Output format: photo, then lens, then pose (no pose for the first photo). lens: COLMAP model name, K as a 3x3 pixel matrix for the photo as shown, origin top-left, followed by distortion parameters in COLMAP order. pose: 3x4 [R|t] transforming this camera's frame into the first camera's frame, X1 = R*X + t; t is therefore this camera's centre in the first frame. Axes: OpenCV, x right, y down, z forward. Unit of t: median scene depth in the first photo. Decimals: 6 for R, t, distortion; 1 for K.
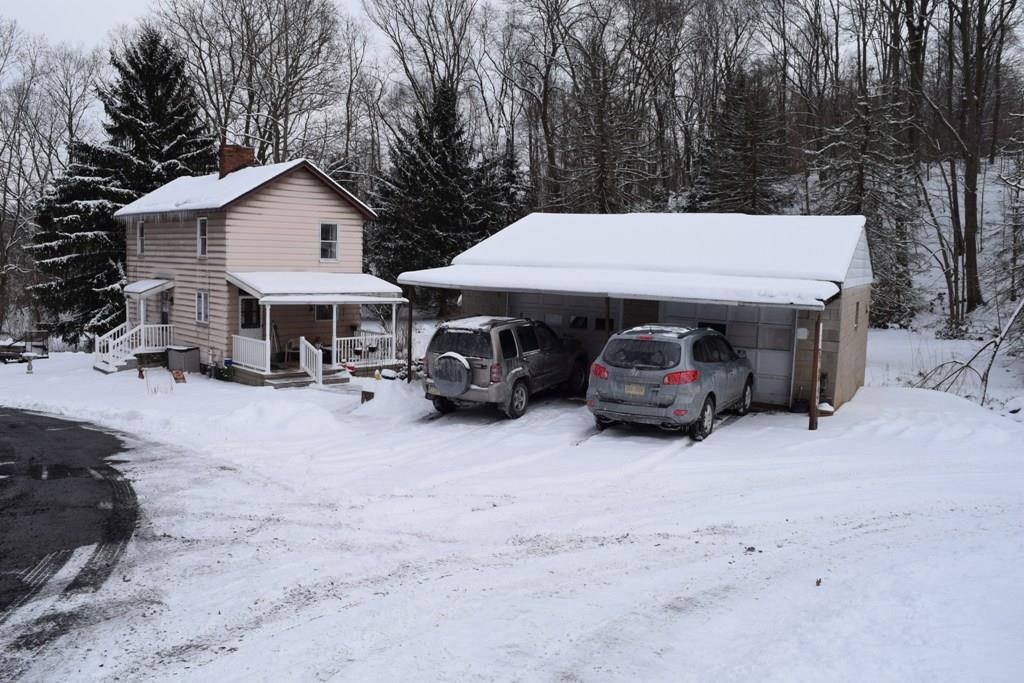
lens RADIAL K [[789.5, 0, 509.6], [0, 789.5, 338.9], [0, 0, 1]] dist [-0.081506, 0.008346]
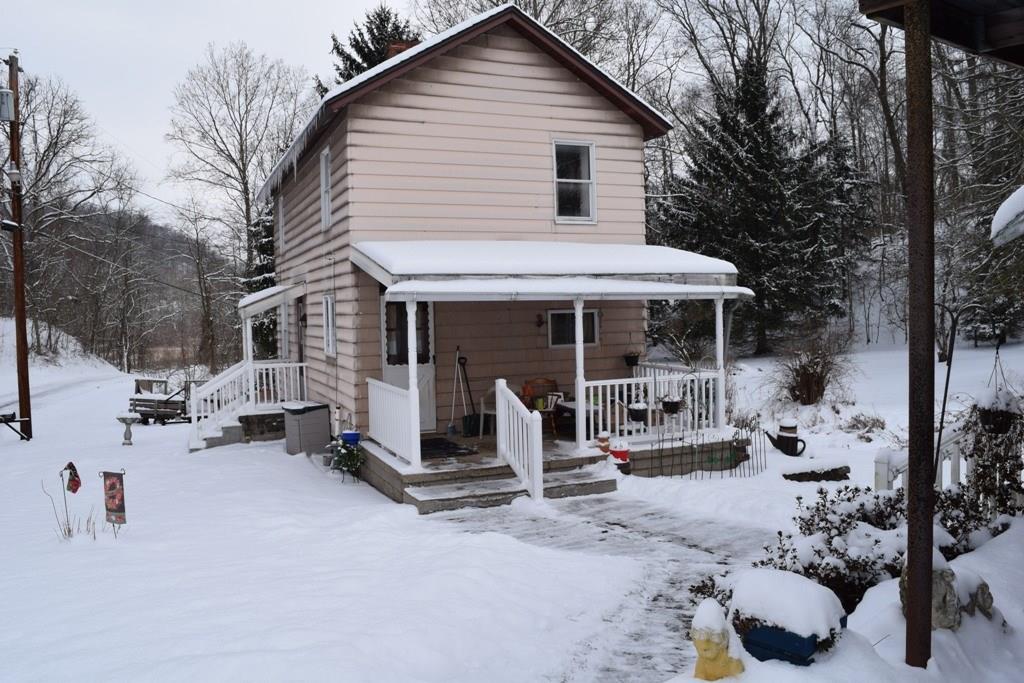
lens RADIAL K [[789.5, 0, 504.8], [0, 789.5, 339.6], [0, 0, 1]] dist [-0.081506, 0.008346]
pose [[0.928034, -0.037822, -0.370570, -0.097614], [0.016491, 0.998028, -0.060563, 0.001472], [0.372130, 0.050094, 0.926828, 0.562012]]
